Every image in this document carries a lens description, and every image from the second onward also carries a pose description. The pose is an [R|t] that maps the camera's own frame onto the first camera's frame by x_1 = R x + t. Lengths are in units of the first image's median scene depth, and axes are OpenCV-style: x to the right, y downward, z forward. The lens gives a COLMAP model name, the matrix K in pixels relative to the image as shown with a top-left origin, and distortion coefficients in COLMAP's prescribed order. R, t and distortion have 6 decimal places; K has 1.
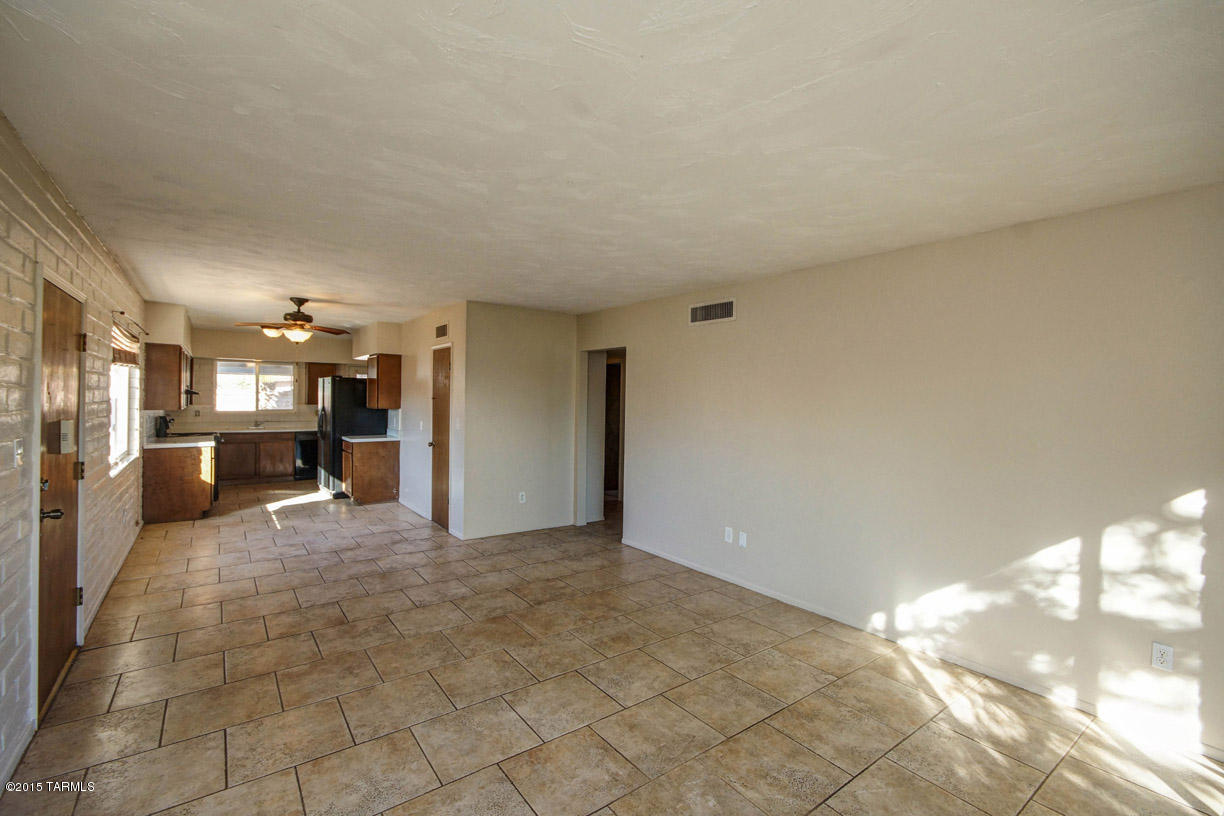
lens RADIAL K [[535.0, 0, 601.1], [0, 535.0, 404.2], [0, 0, 1]] dist [0.000538, 0.000602]
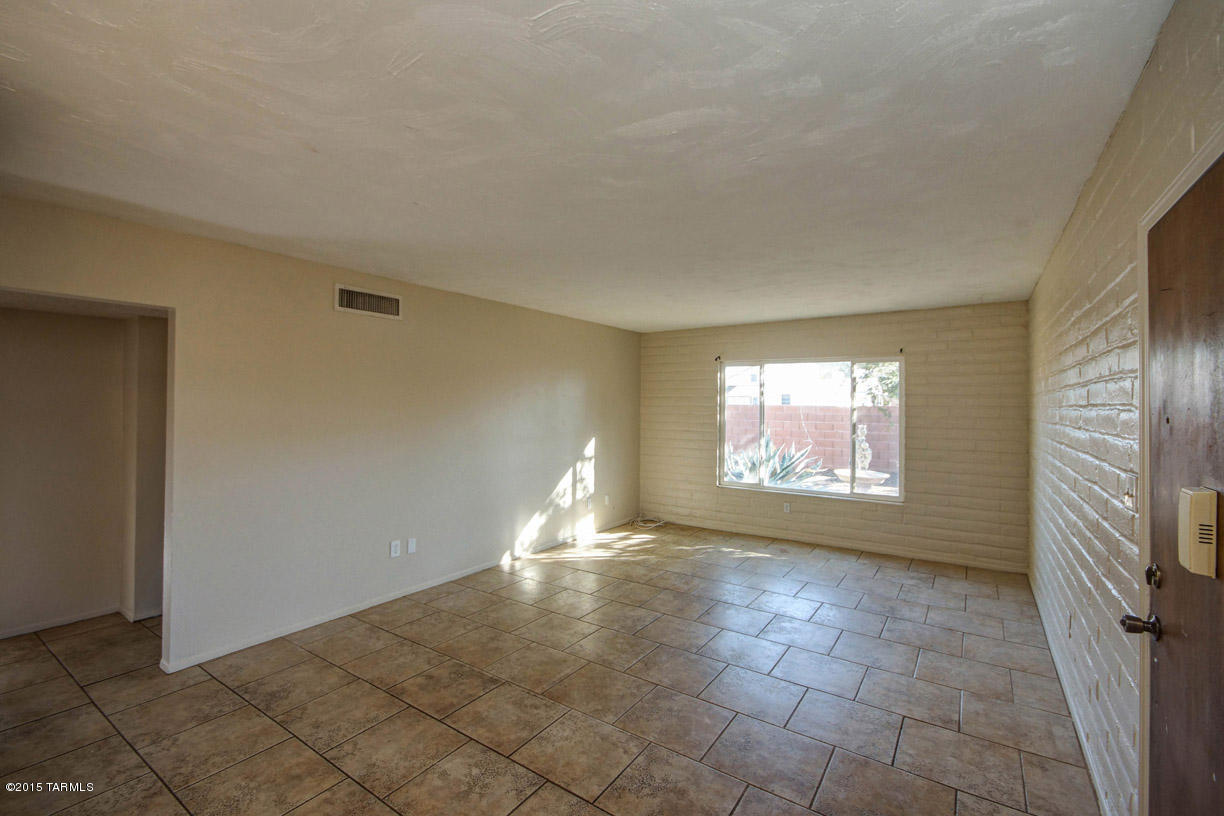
lens RADIAL K [[535.0, 0, 608.3], [0, 535.0, 398.0], [0, 0, 1]] dist [0.000538, 0.000602]
pose [[-0.338735, -0.003523, 0.940875, -0.855080], [-0.006835, 0.999976, 0.001284, -0.025675], [-0.940857, -0.005996, -0.338750, 1.081528]]
